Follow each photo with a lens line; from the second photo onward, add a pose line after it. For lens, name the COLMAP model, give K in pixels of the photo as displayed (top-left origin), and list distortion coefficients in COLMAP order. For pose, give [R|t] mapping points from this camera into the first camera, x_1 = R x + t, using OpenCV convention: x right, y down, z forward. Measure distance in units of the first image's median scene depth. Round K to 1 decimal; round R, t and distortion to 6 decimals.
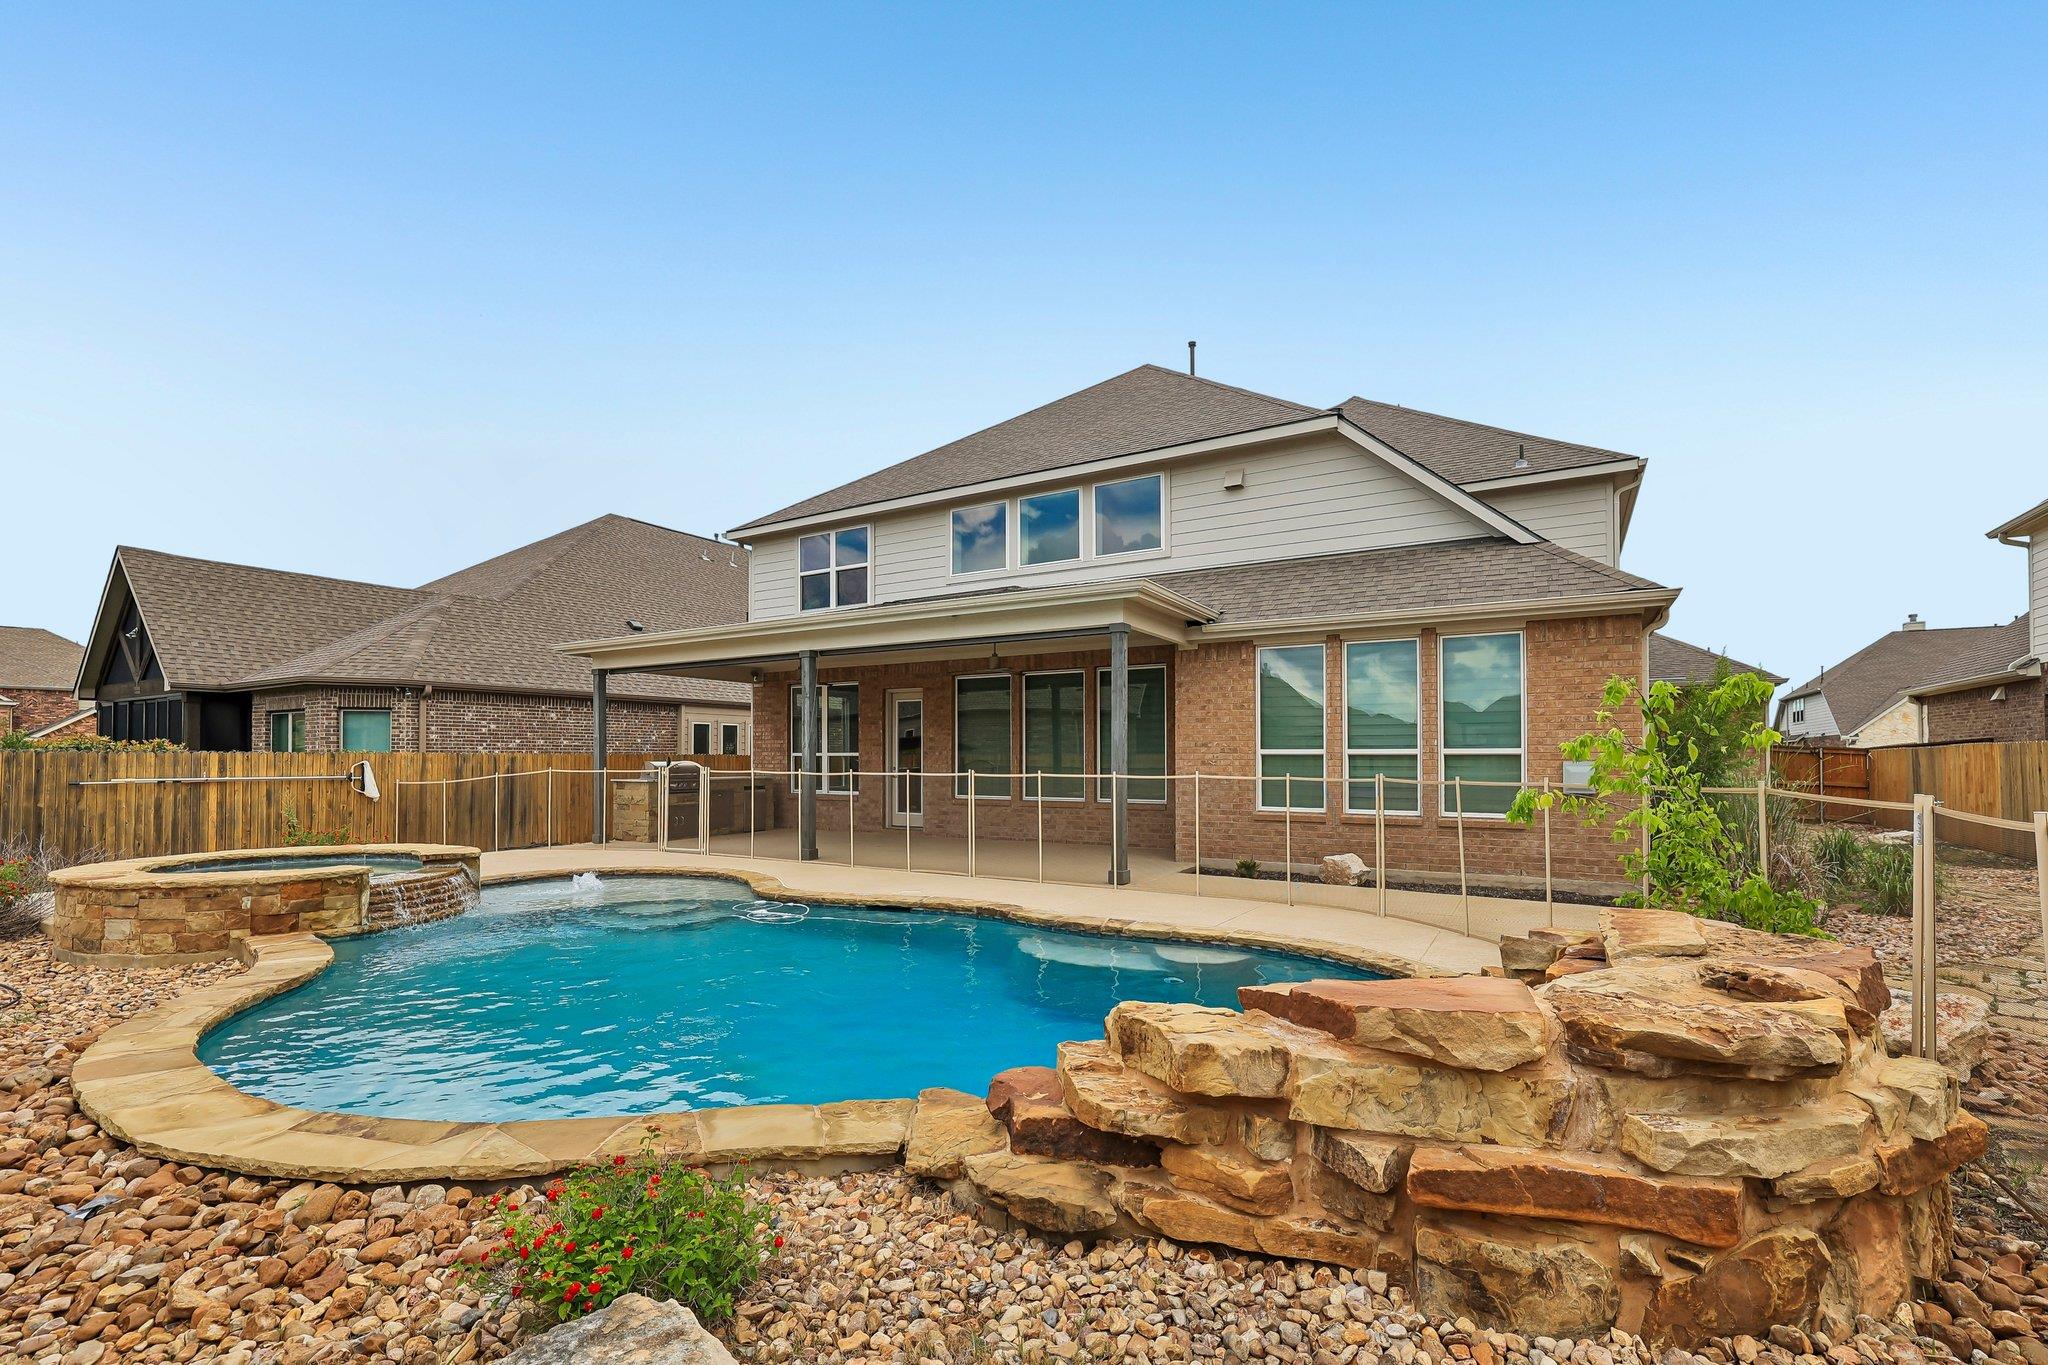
lens RADIAL K [[875.4, 0, 1006.7], [0, 875.4, 749.0], [0, 0, 1]] dist [0.000984, 0.000259]
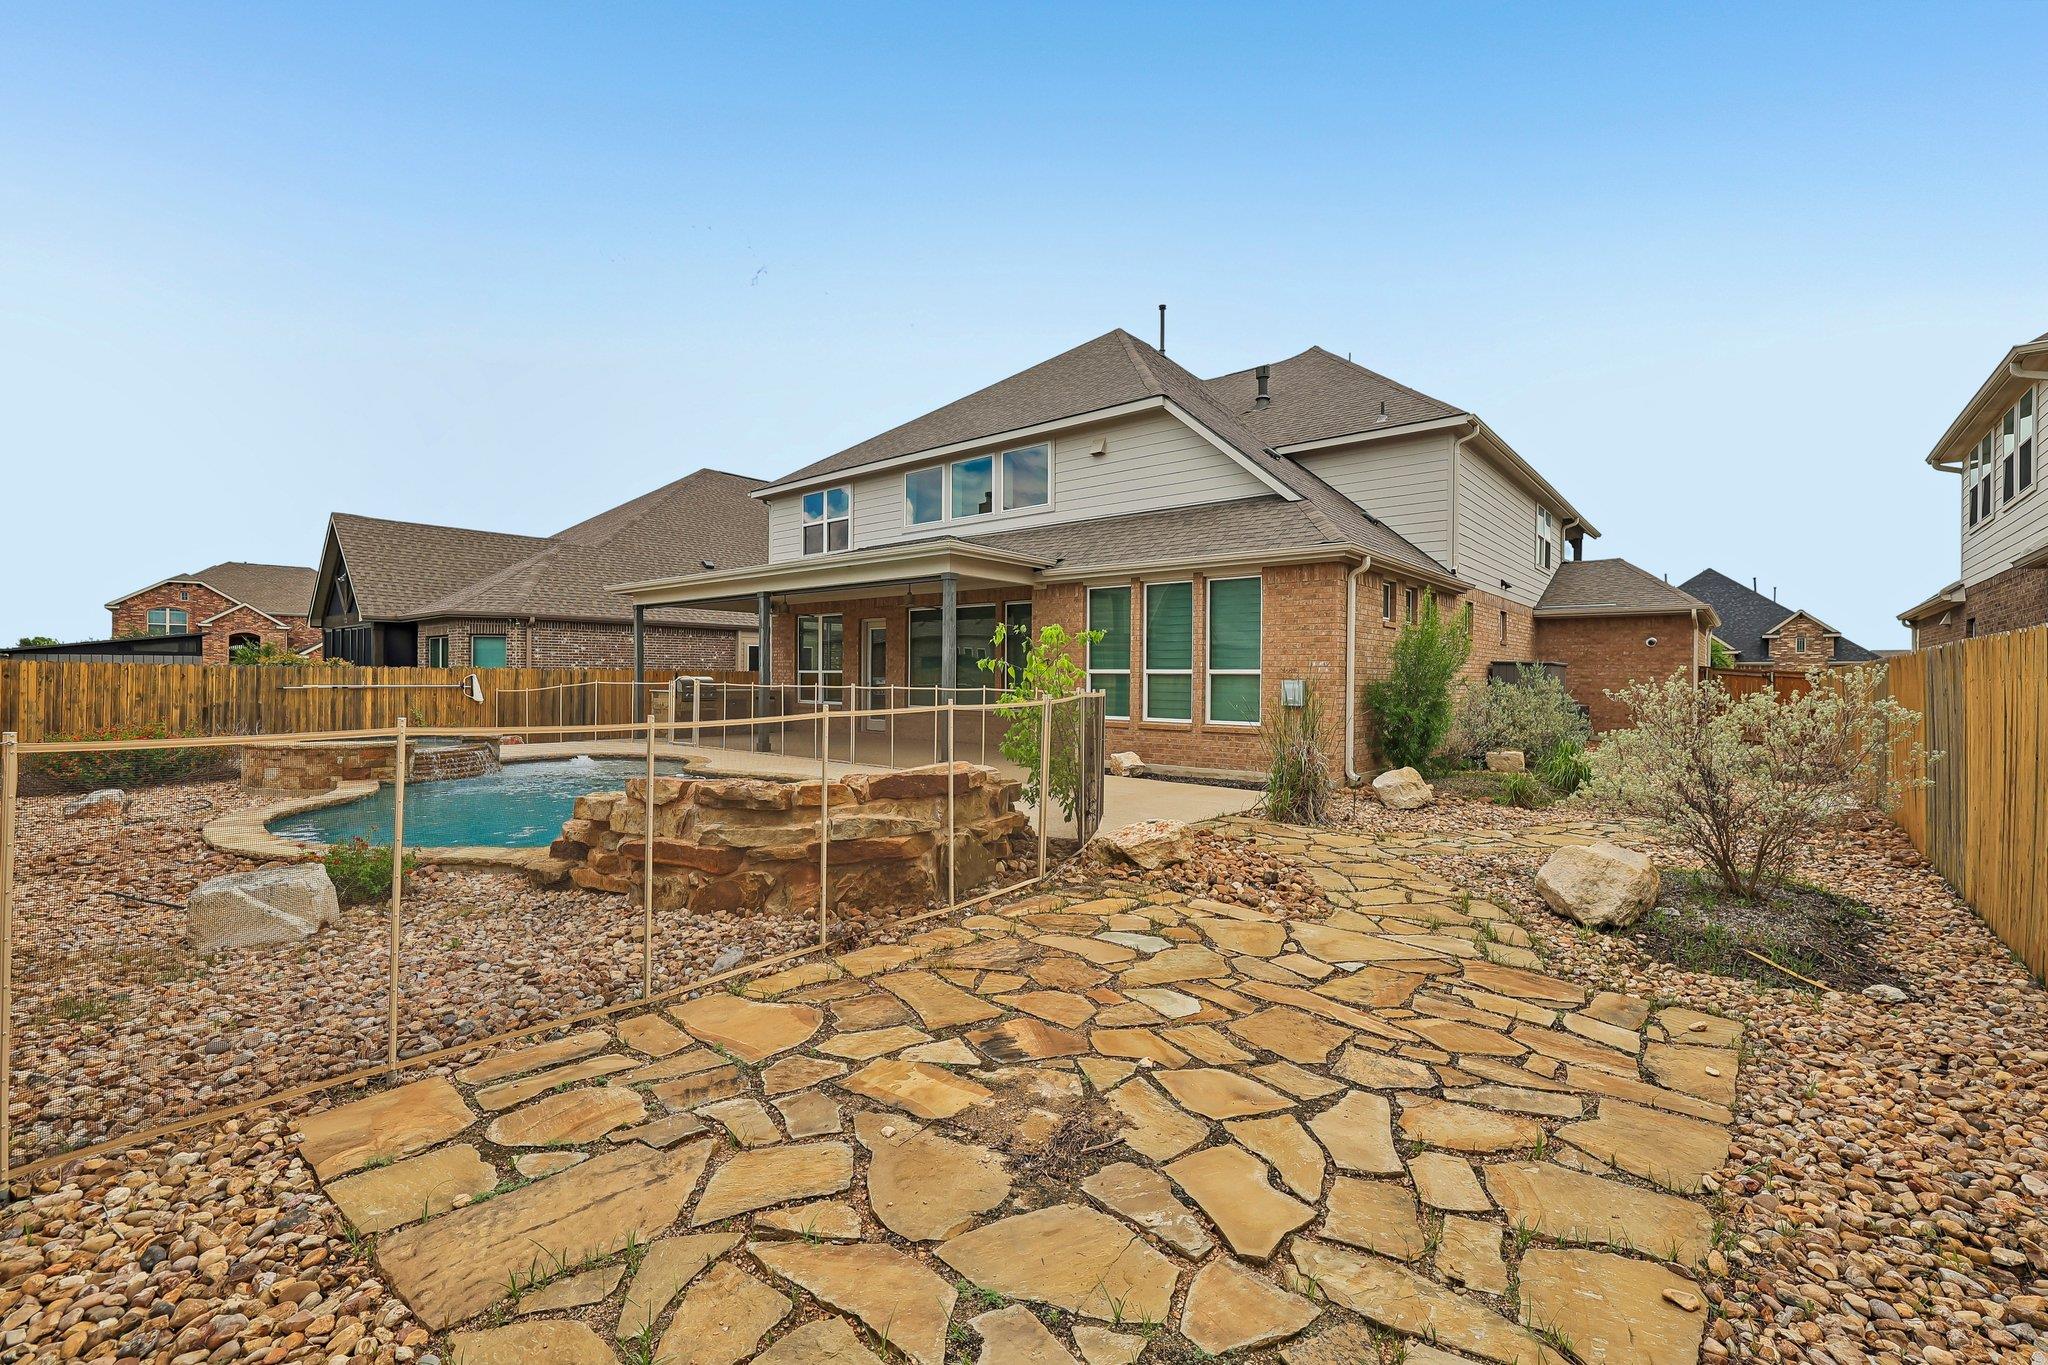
lens RADIAL K [[875.4, 0, 1026.5], [0, 875.4, 678.2], [0, 0, 1]] dist [0.000984, 0.000259]
pose [[0.986908, 0.007336, -0.161118, 0.330286], [-0.005489, 0.999914, 0.011907, -0.001068], [0.161192, -0.010866, 0.986863, -0.201053]]
